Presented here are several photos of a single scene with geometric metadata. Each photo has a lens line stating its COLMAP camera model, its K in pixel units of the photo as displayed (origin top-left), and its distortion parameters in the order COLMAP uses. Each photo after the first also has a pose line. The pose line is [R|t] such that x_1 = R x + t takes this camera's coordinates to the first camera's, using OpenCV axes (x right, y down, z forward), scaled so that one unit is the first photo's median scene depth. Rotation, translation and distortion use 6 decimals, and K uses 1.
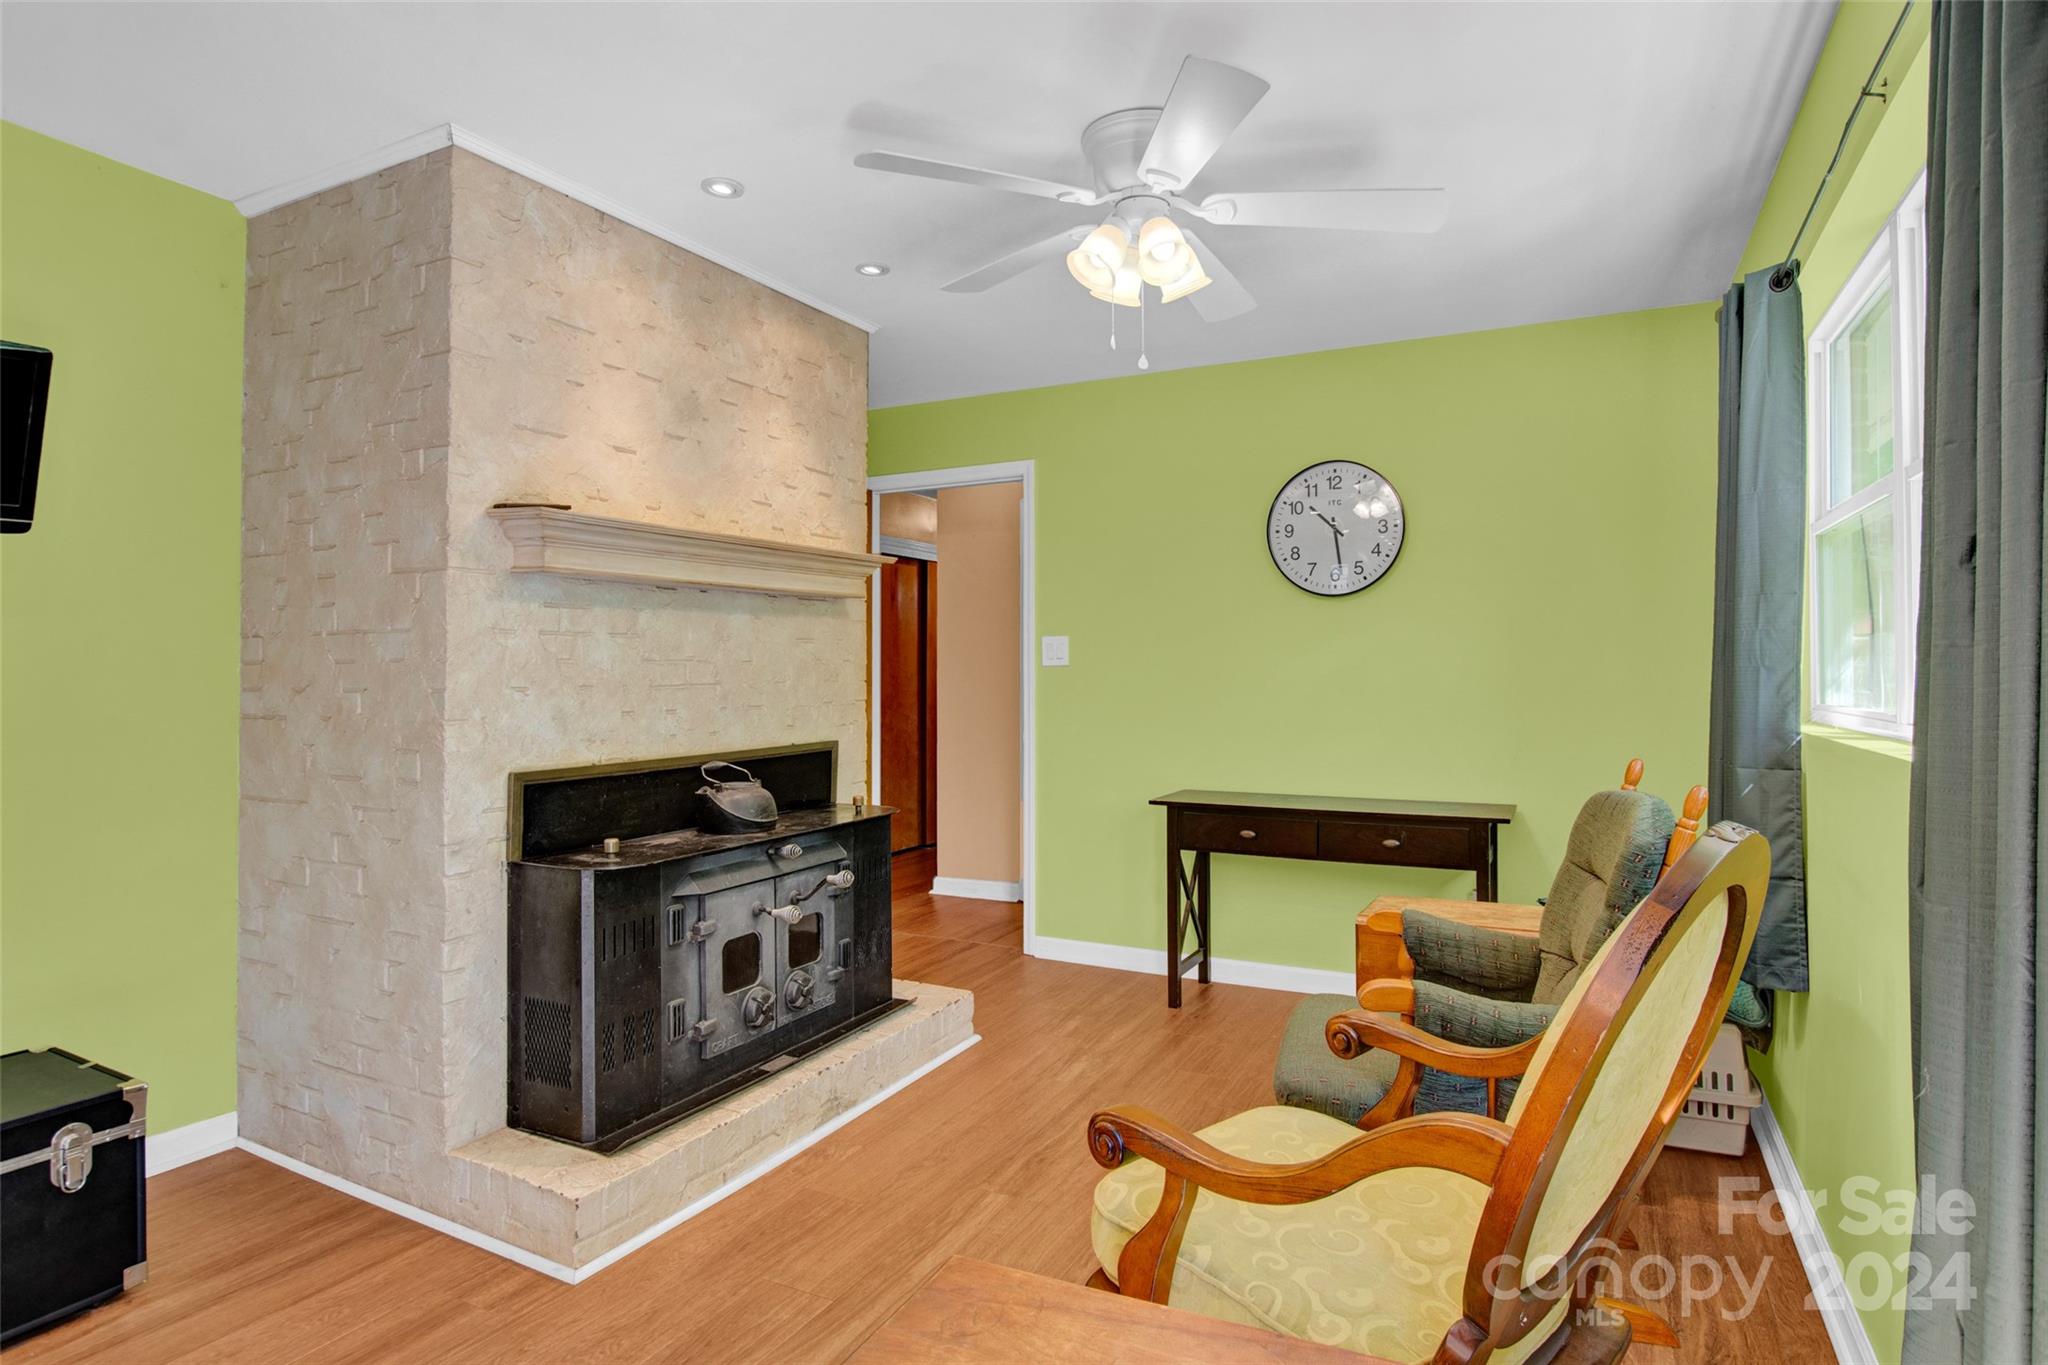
lens RADIAL K [[1055.8, 0, 1028.5], [0, 1055.8, 673.3], [0, 0, 1]] dist [-0.016287, -0.001281]
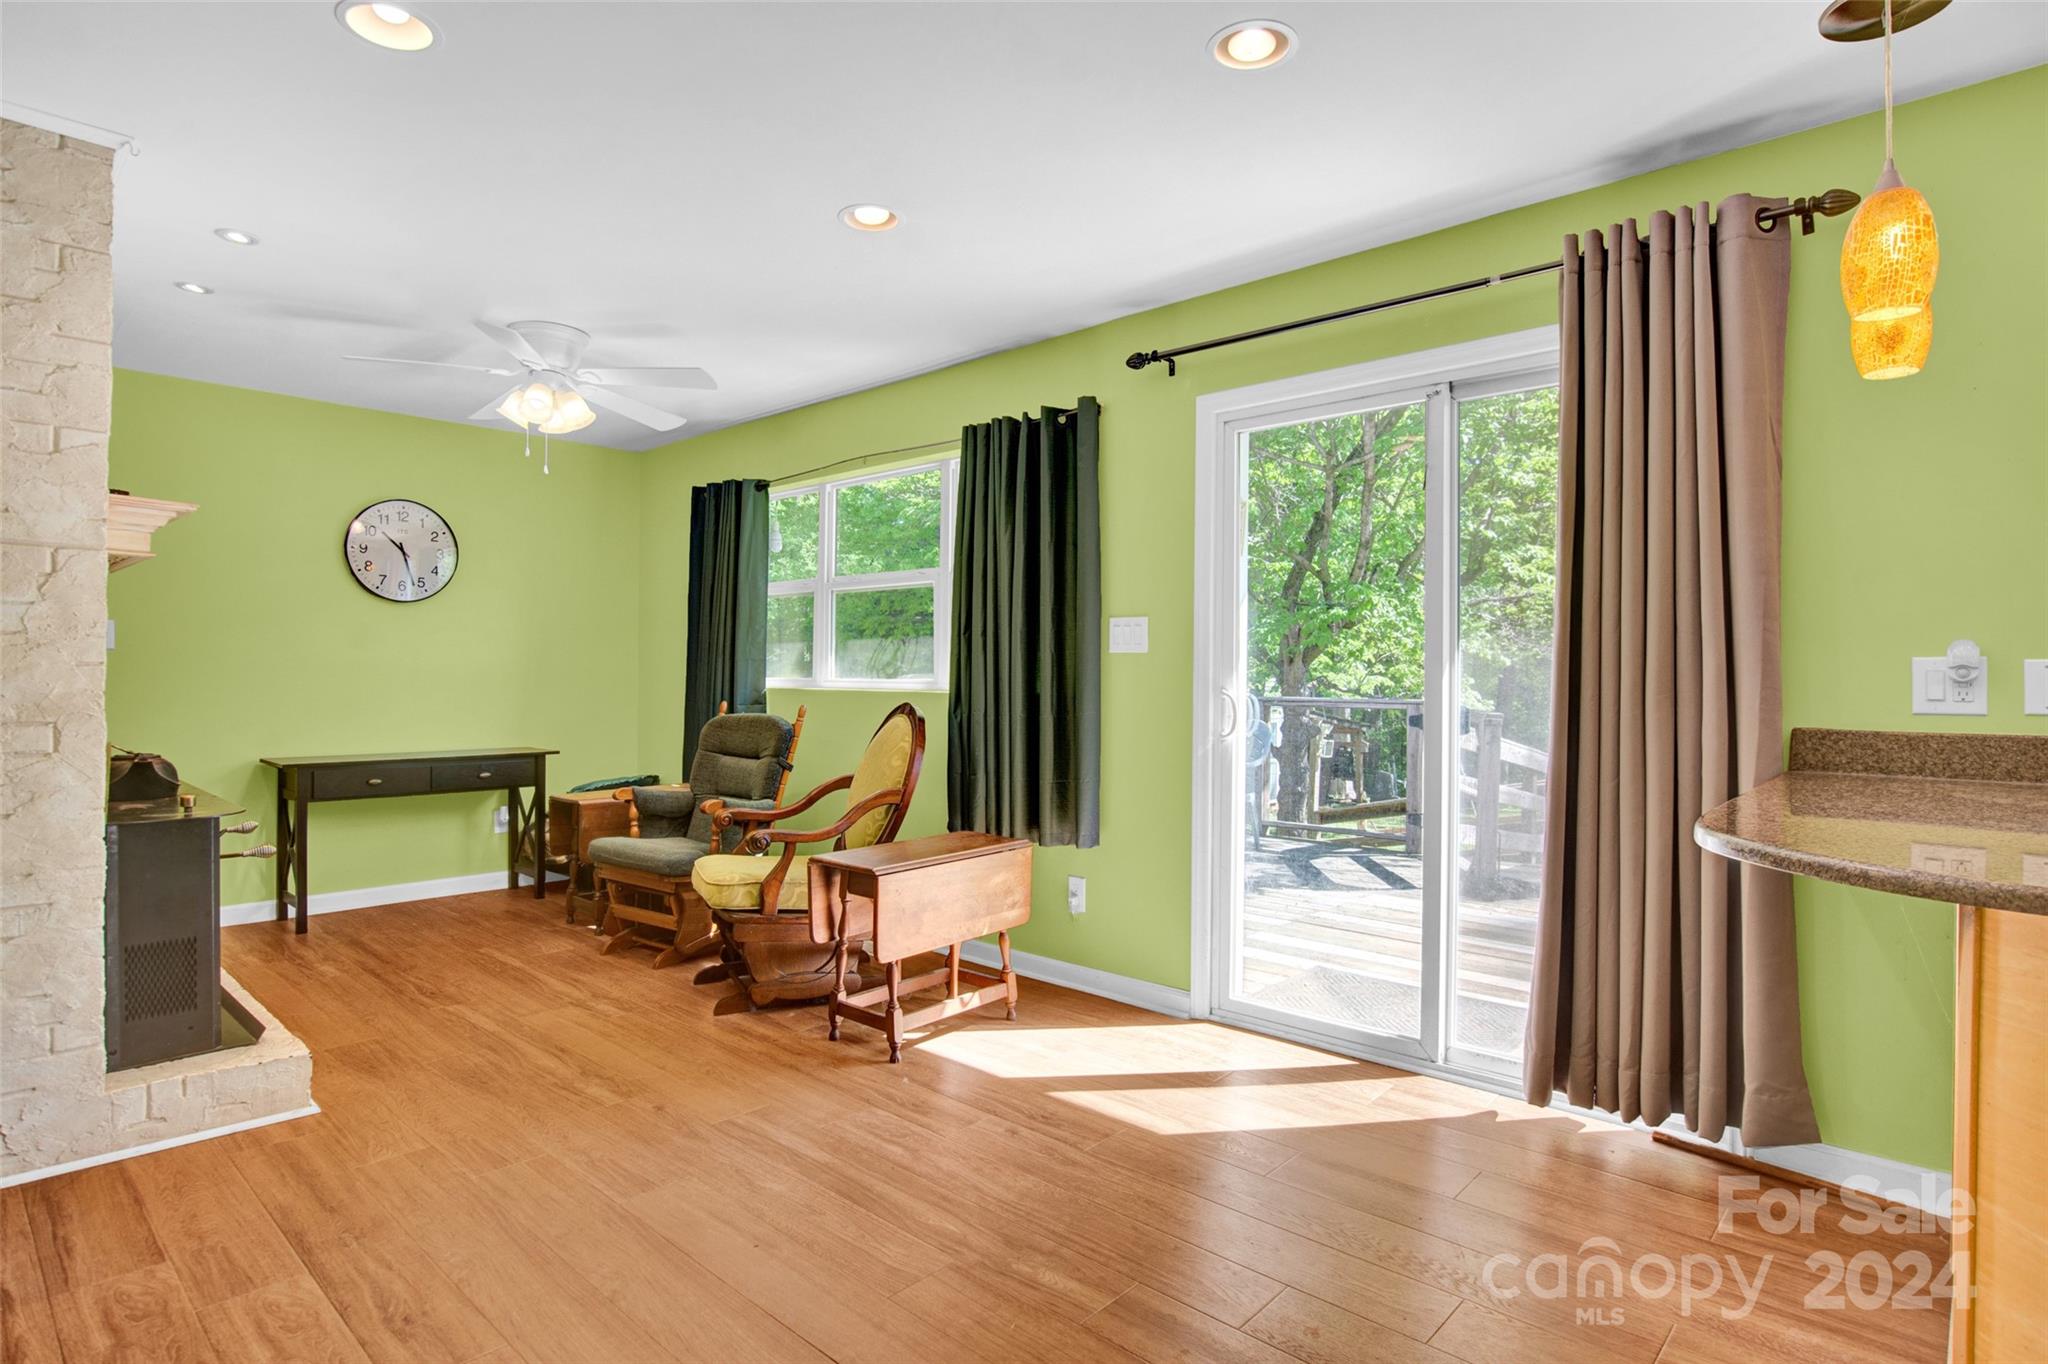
lens RADIAL K [[1055.8, 0, 1028.2], [0, 1055.8, 689.0], [0, 0, 1]] dist [-0.016287, -0.001281]
pose [[0.263146, -0.008942, 0.964715, -0.776300], [-0.004601, 0.999934, 0.010523, 0.018882], [-0.964745, -0.007207, 0.263087, -0.107506]]
